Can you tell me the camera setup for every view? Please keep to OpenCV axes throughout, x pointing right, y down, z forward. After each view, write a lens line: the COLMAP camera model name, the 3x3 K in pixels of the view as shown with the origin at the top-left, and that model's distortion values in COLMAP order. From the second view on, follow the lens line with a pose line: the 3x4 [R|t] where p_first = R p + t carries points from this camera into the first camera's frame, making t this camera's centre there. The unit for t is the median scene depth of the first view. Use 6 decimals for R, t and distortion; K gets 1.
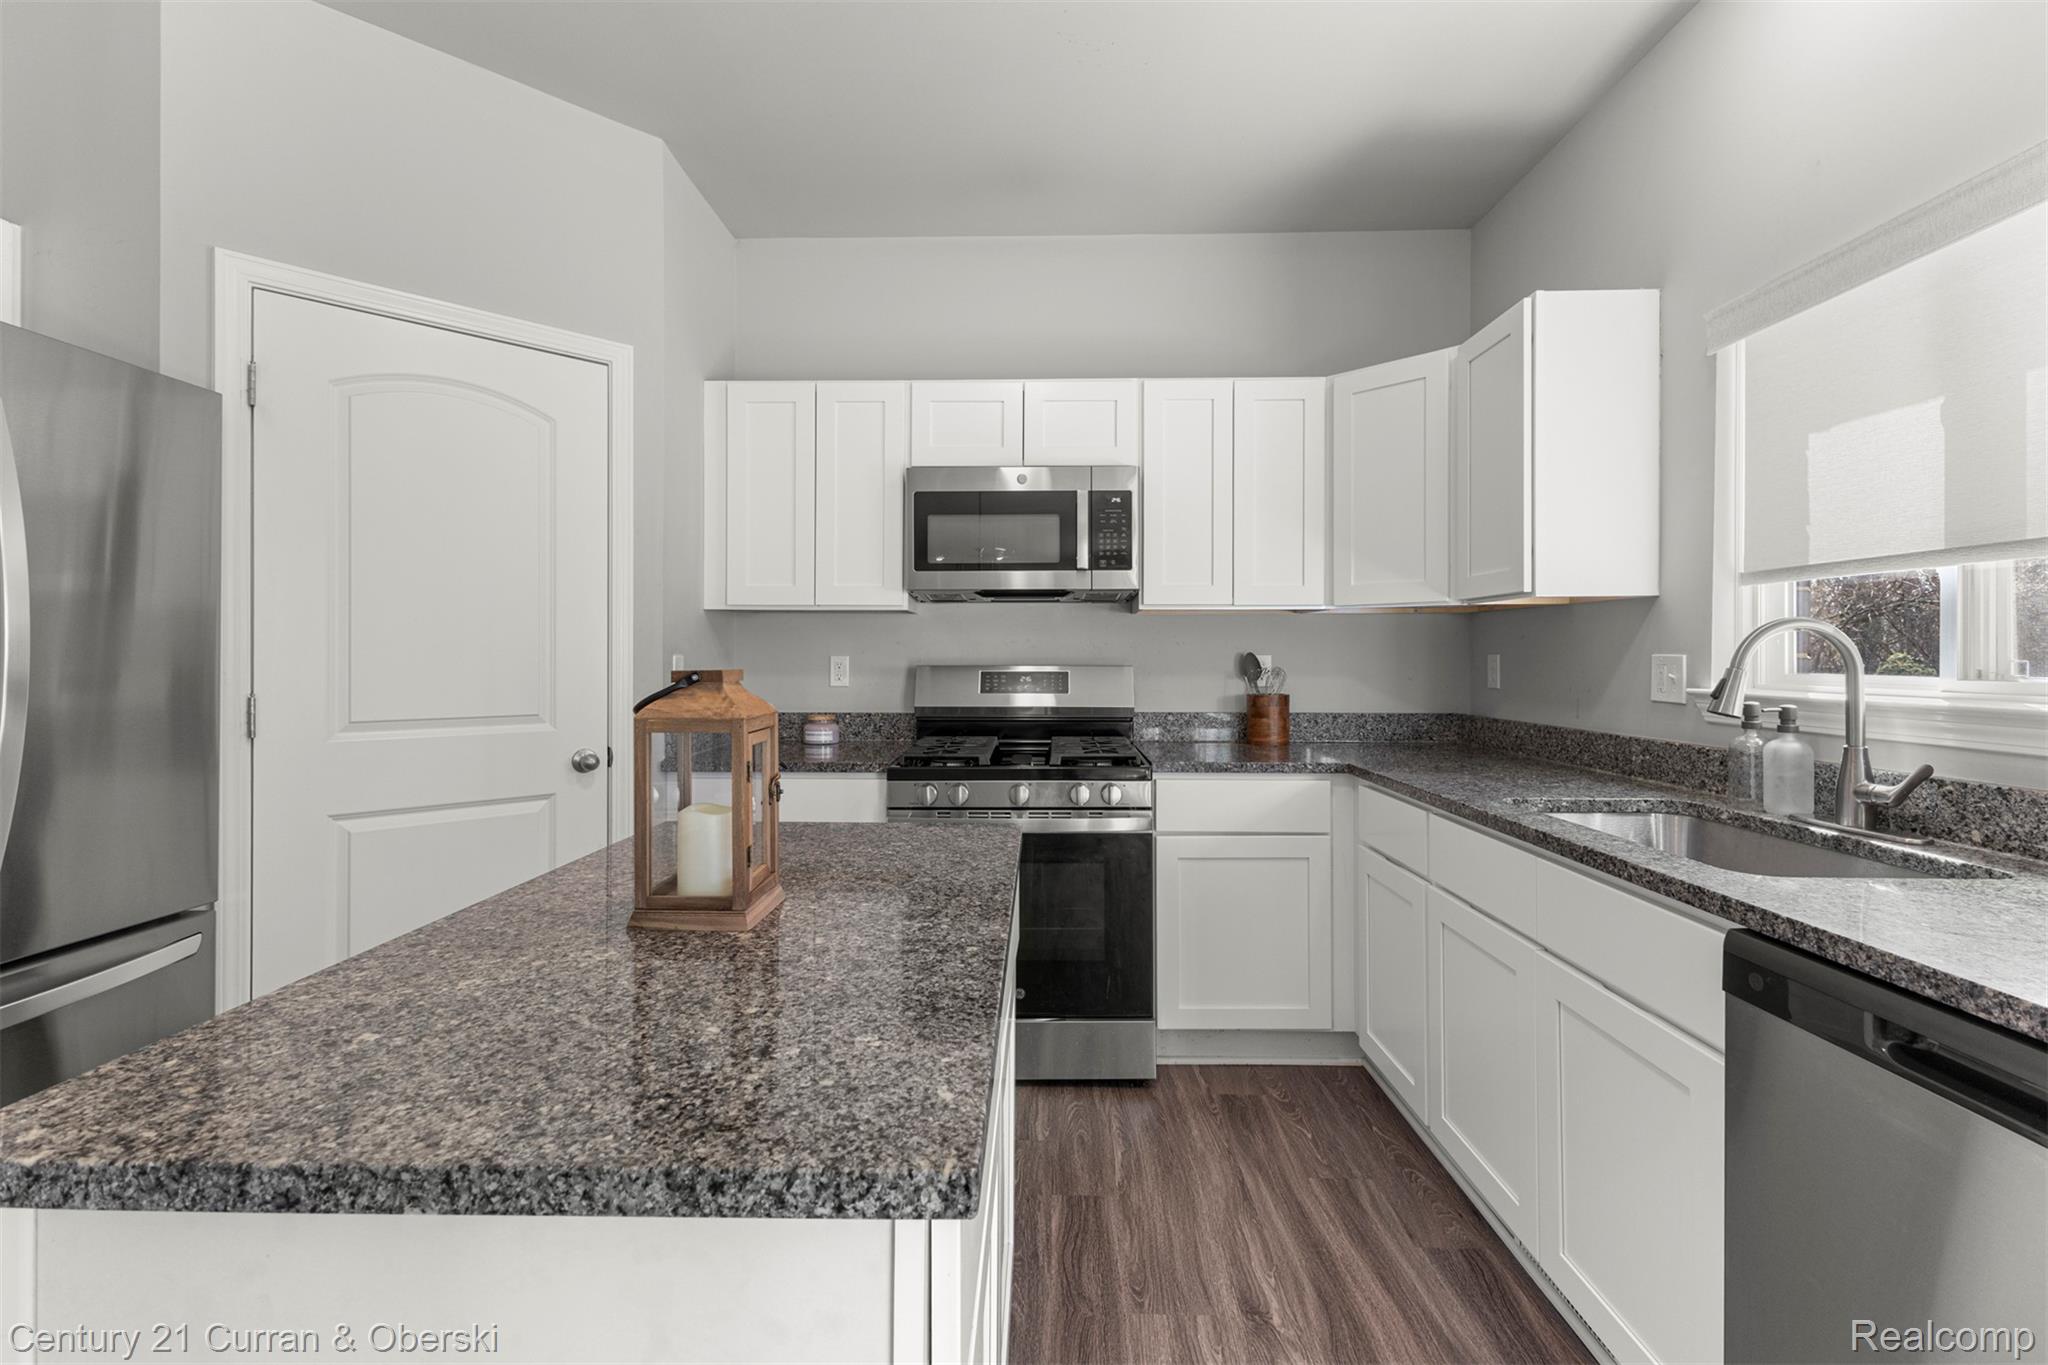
lens RADIAL K [[881.0, 0, 1025.5], [0, 881.0, 651.6], [0, 0, 1]] dist [0.011014, -0.000725]
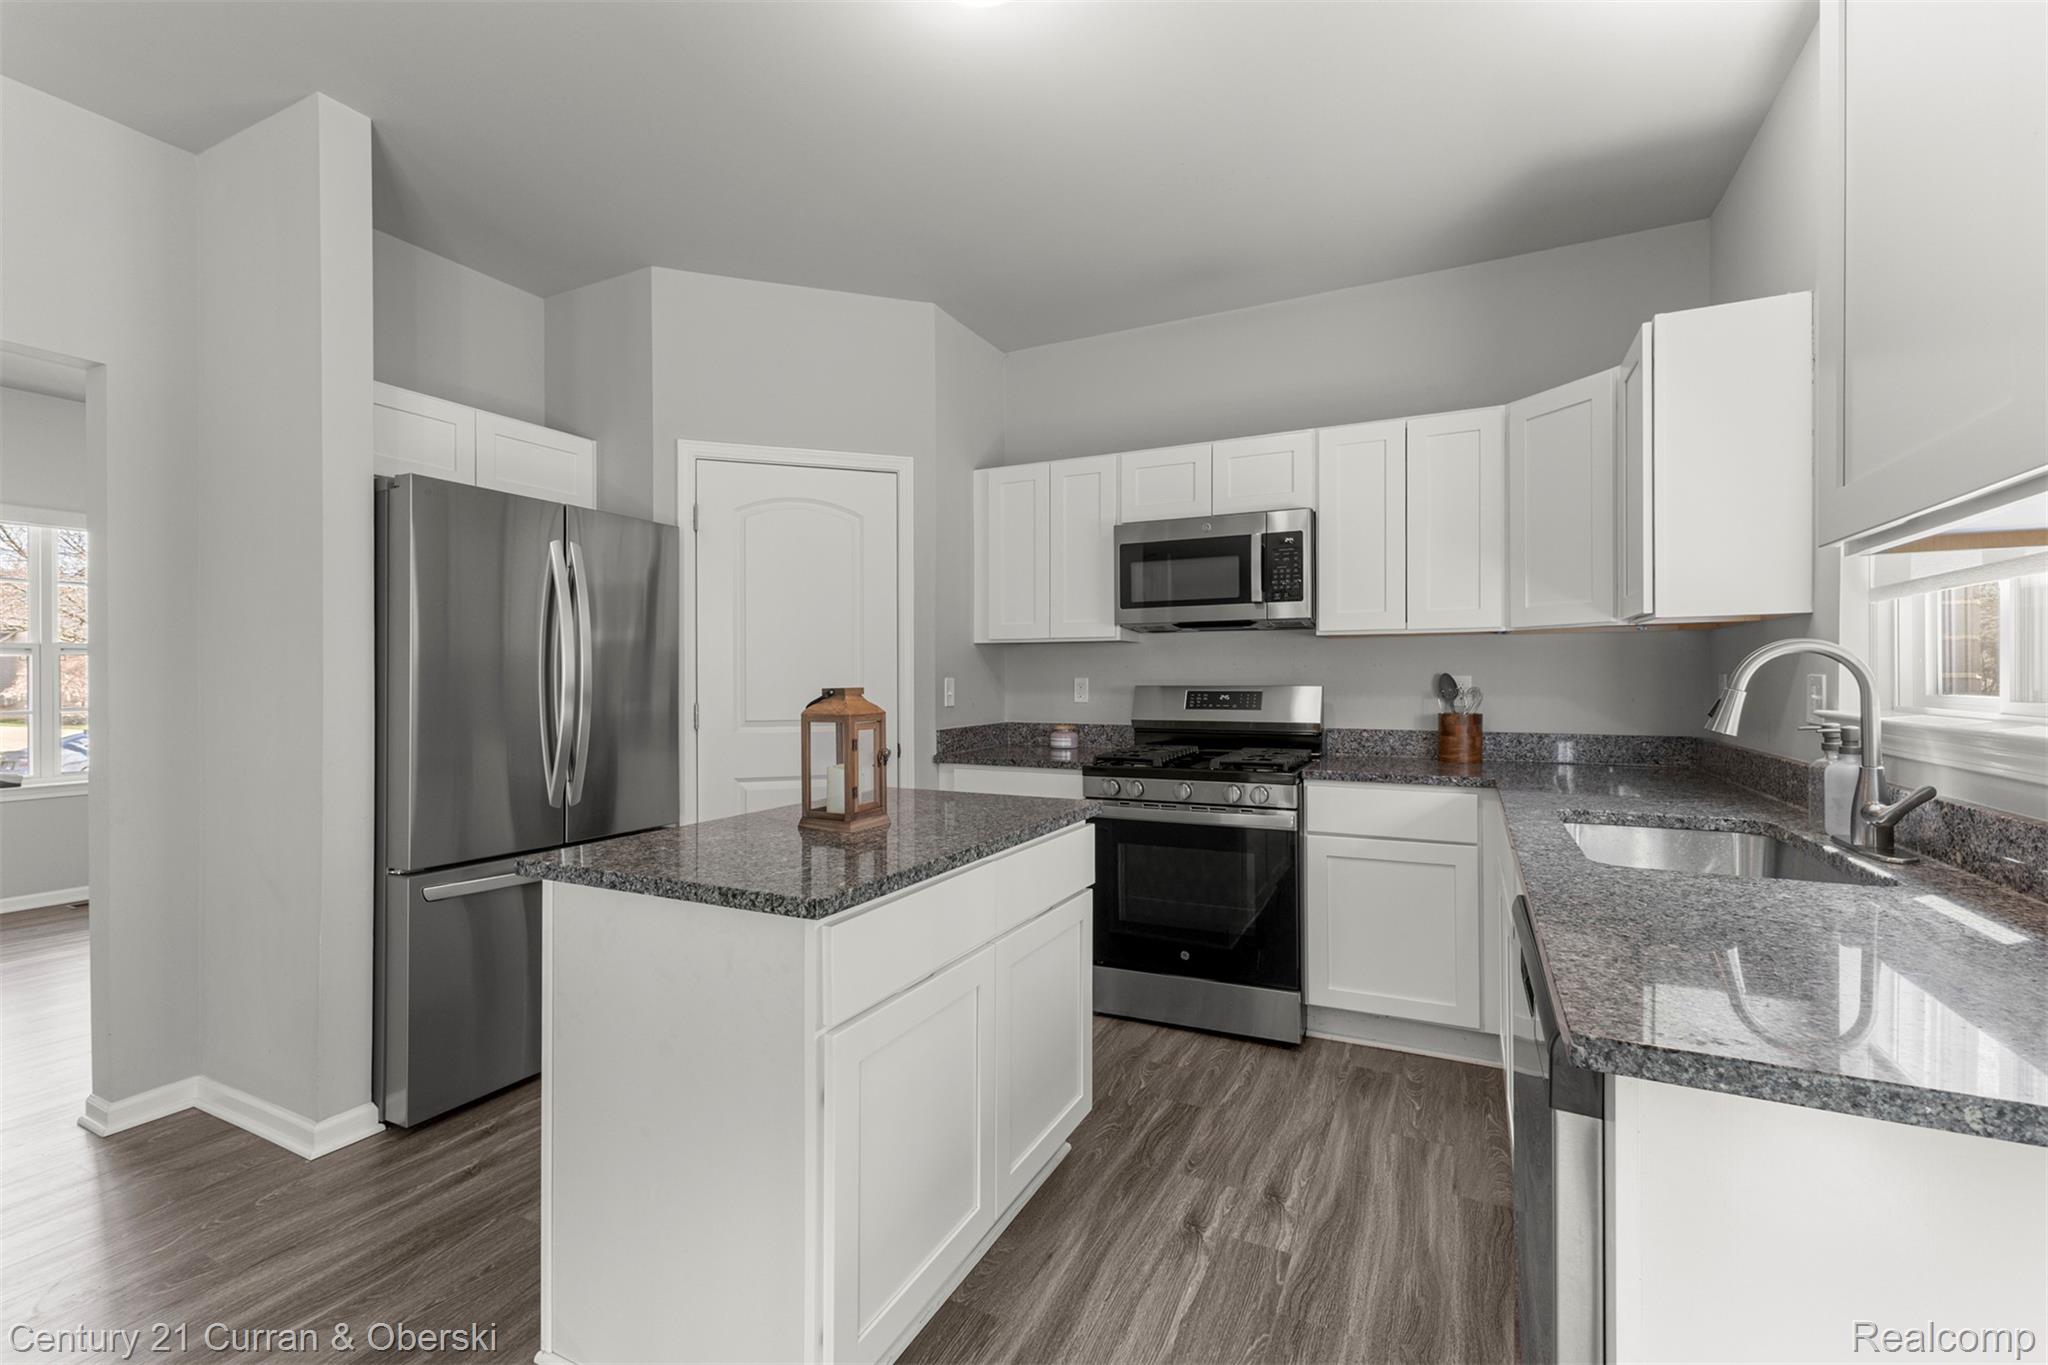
lens RADIAL K [[881.0, 0, 1029.8], [0, 881.0, 671.3], [0, 0, 1]] dist [0.011014, -0.000725]
pose [[0.908183, -0.006861, -0.418518, 0.301675], [0.006567, 0.999976, -0.002141, -0.002839], [0.418522, -0.000804, 0.908206, -0.187852]]
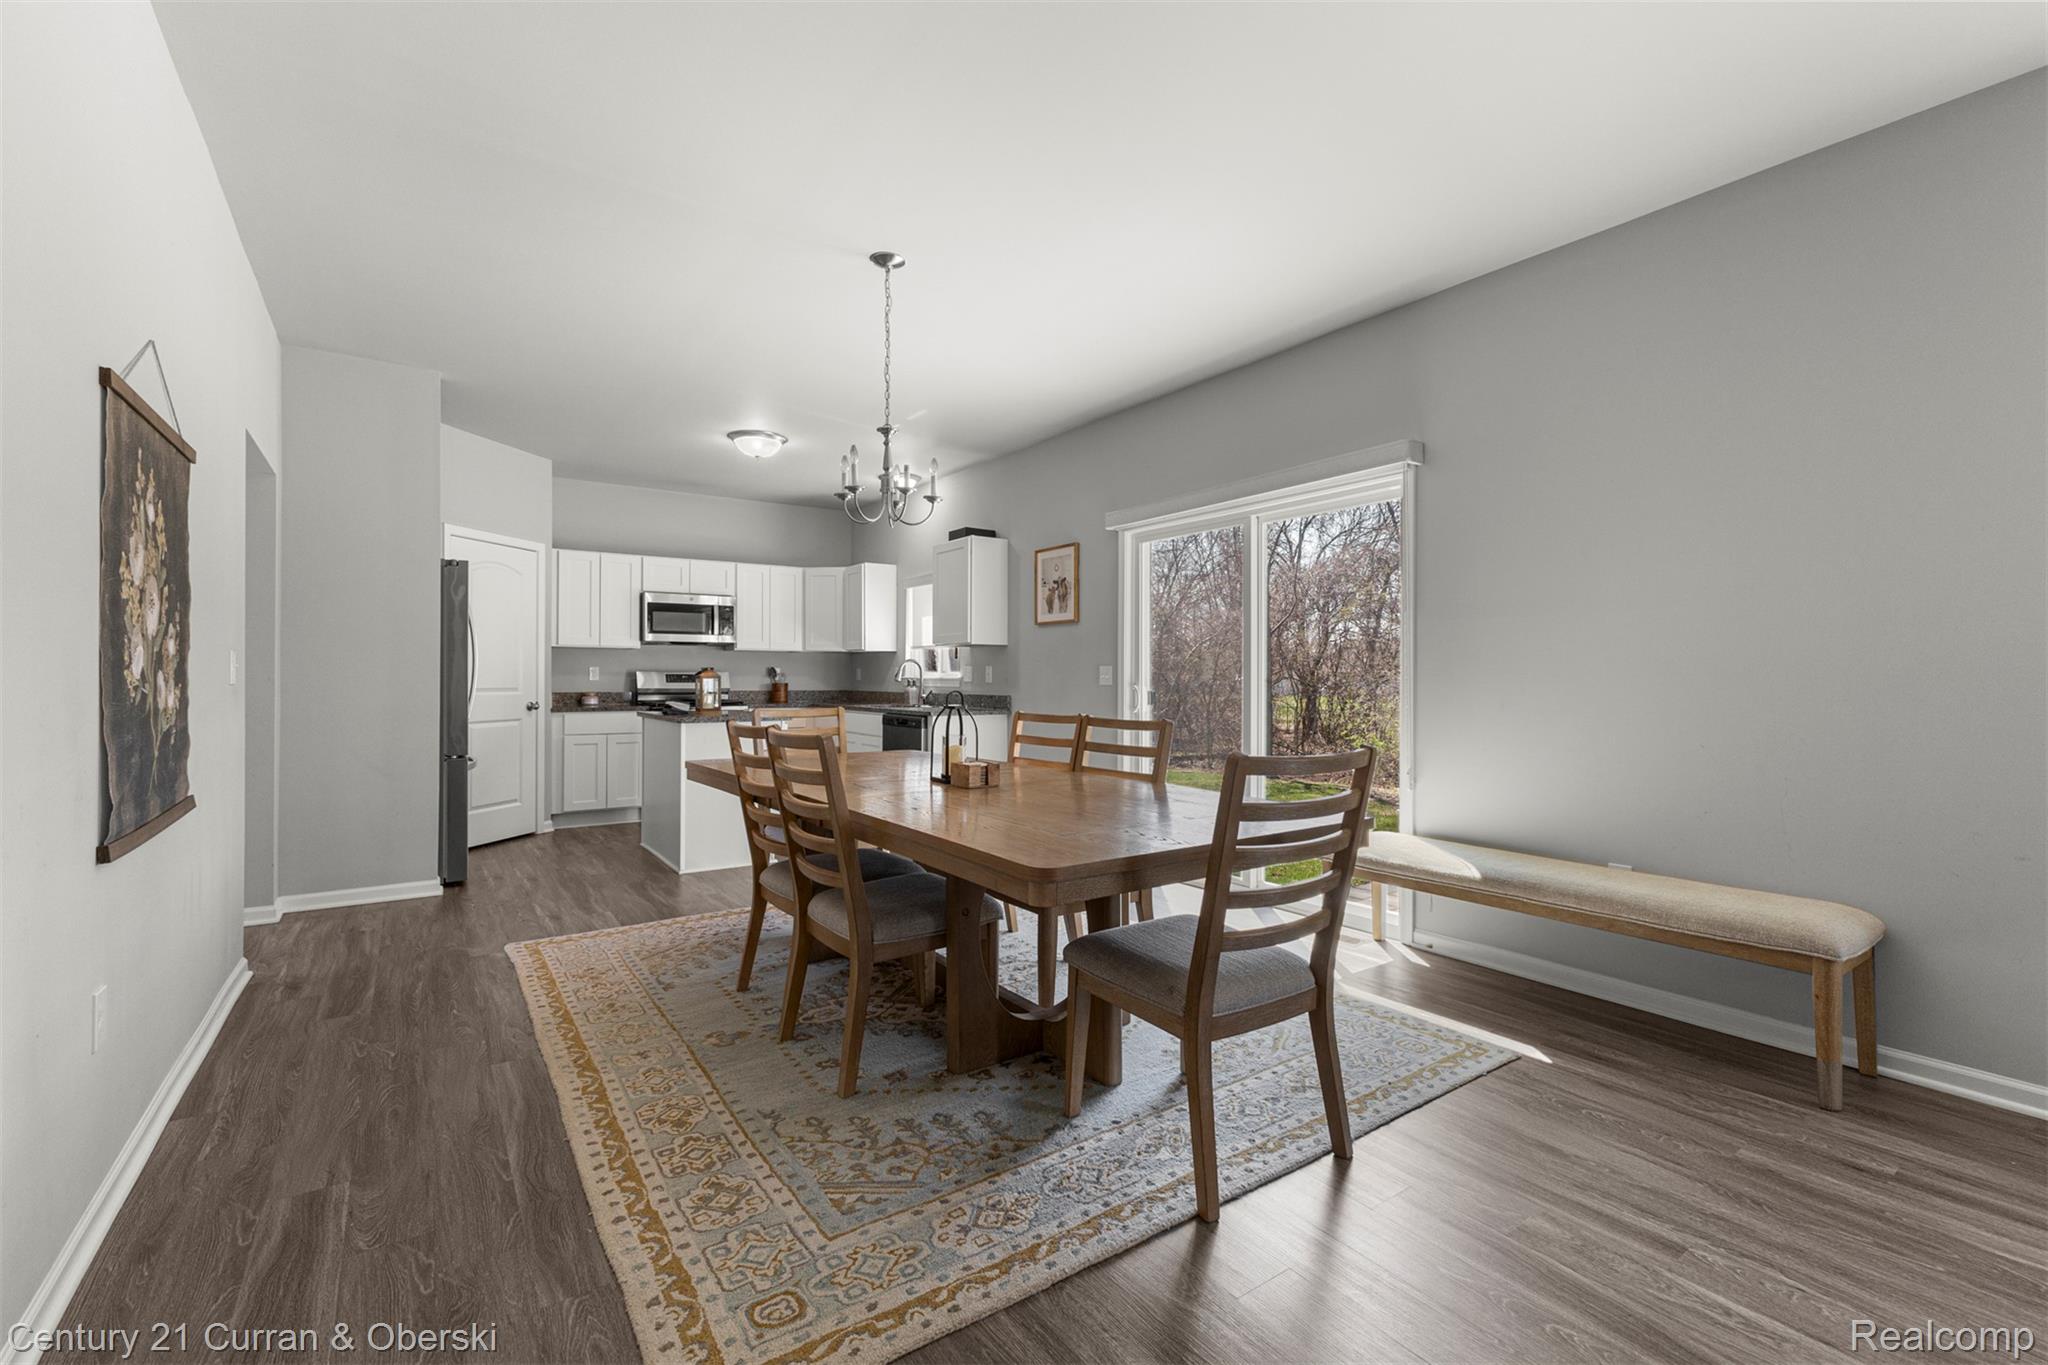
lens RADIAL K [[881.0, 0, 1014.1], [0, 881.0, 686.1], [0, 0, 1]] dist [0.011014, -0.000725]
pose [[0.808747, -0.005867, 0.588127, -0.844829], [-0.005192, 0.999840, 0.017114, 0.011055], [-0.588134, -0.016895, 0.808587, -1.837133]]
